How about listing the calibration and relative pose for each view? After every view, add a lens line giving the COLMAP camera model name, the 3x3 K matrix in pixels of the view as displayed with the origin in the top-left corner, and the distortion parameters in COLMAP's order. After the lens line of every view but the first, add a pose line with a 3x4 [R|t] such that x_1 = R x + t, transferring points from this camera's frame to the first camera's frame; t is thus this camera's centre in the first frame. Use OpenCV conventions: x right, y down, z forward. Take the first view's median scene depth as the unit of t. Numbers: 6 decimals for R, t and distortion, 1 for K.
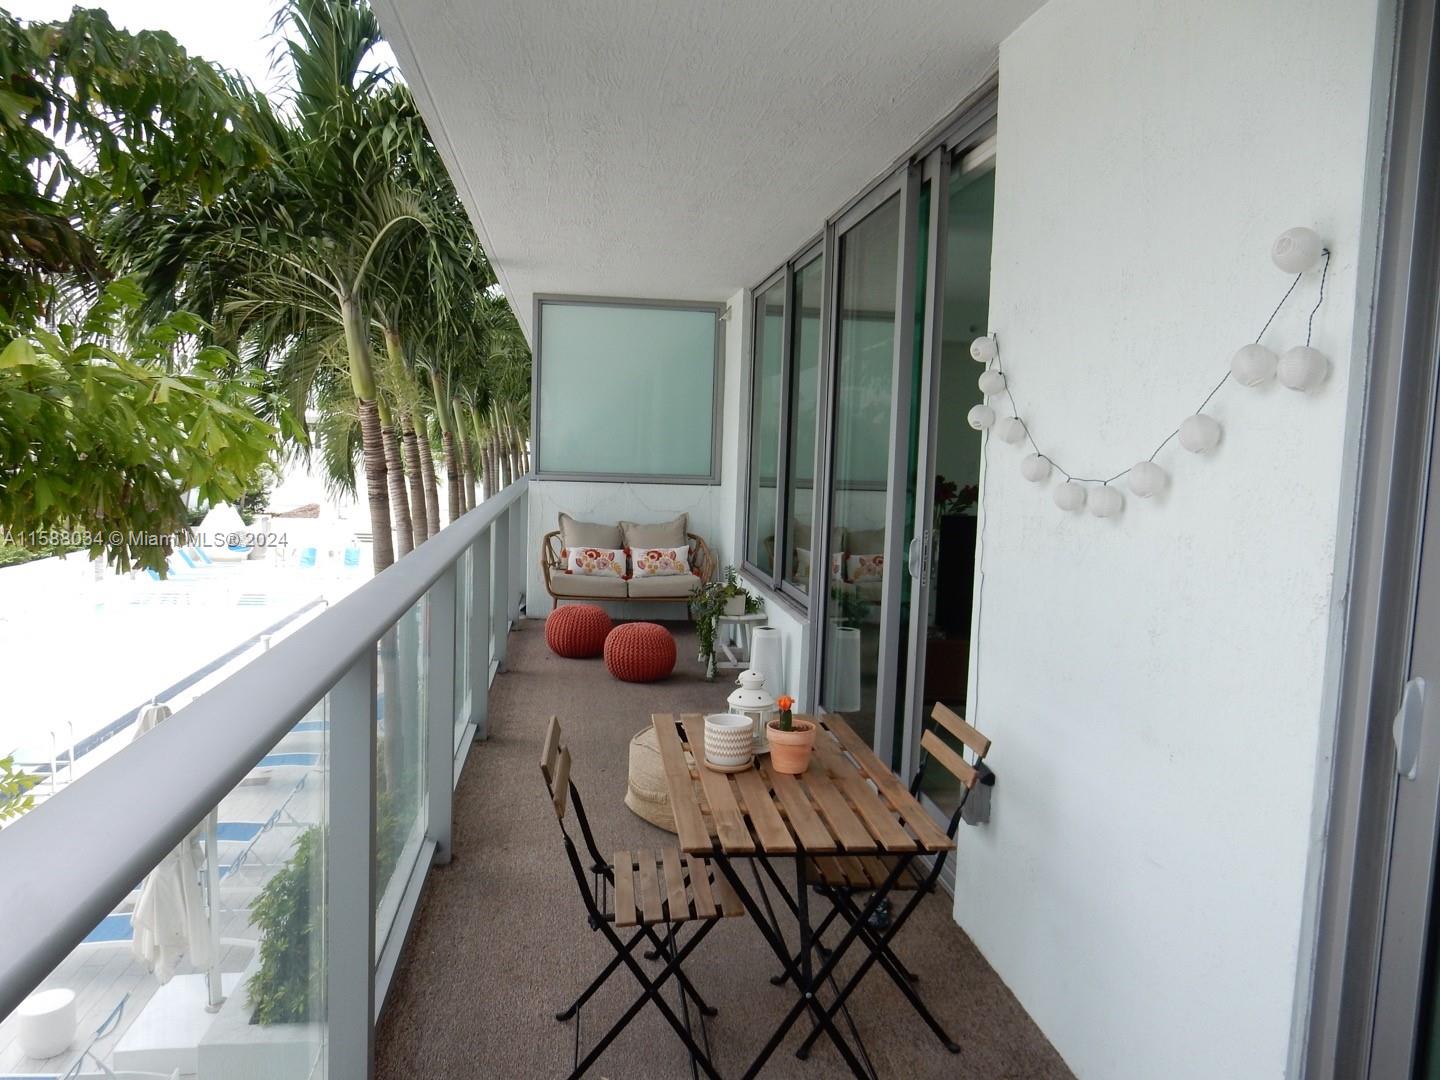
lens RADIAL K [[1073.8, 0, 720.0], [0, 1073.8, 540.0], [0, 0, 1]] dist [-0.015813, -0.002925]
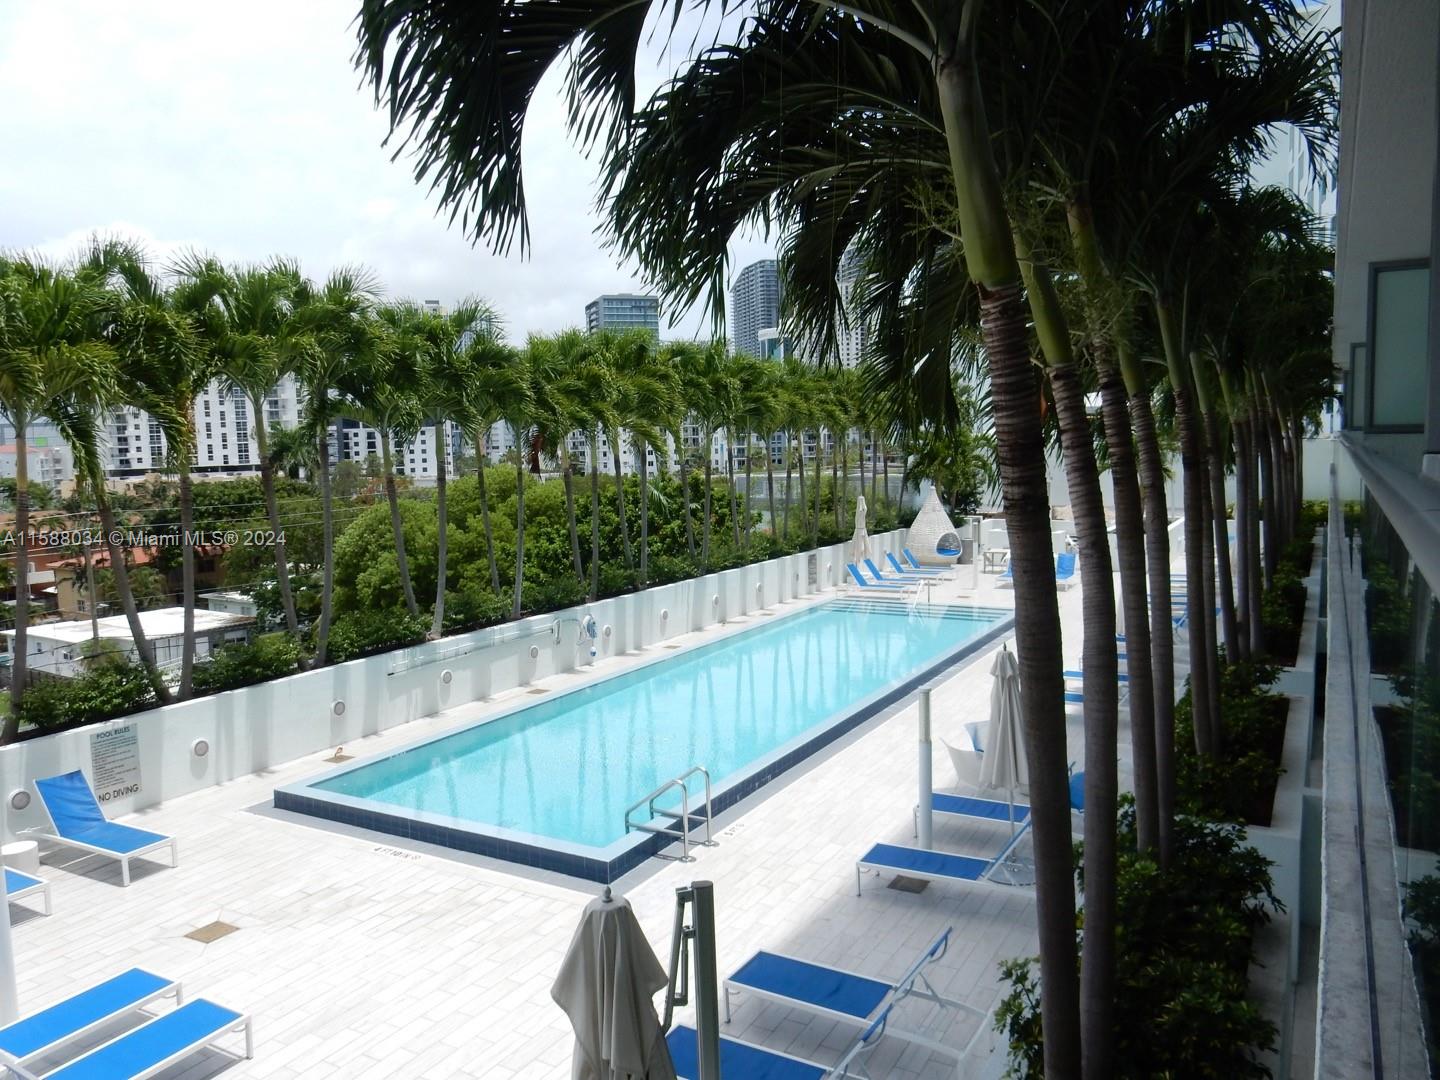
lens RADIAL K [[1073.8, 0, 720.0], [0, 1073.8, 540.0], [0, 0, 1]] dist [-0.015813, -0.002925]
pose [[0.794008, 0.005764, -0.607880, -0.076860], [-0.003920, 0.999983, 0.004362, -0.014393], [0.607894, -0.001081, 0.794017, 0.295988]]
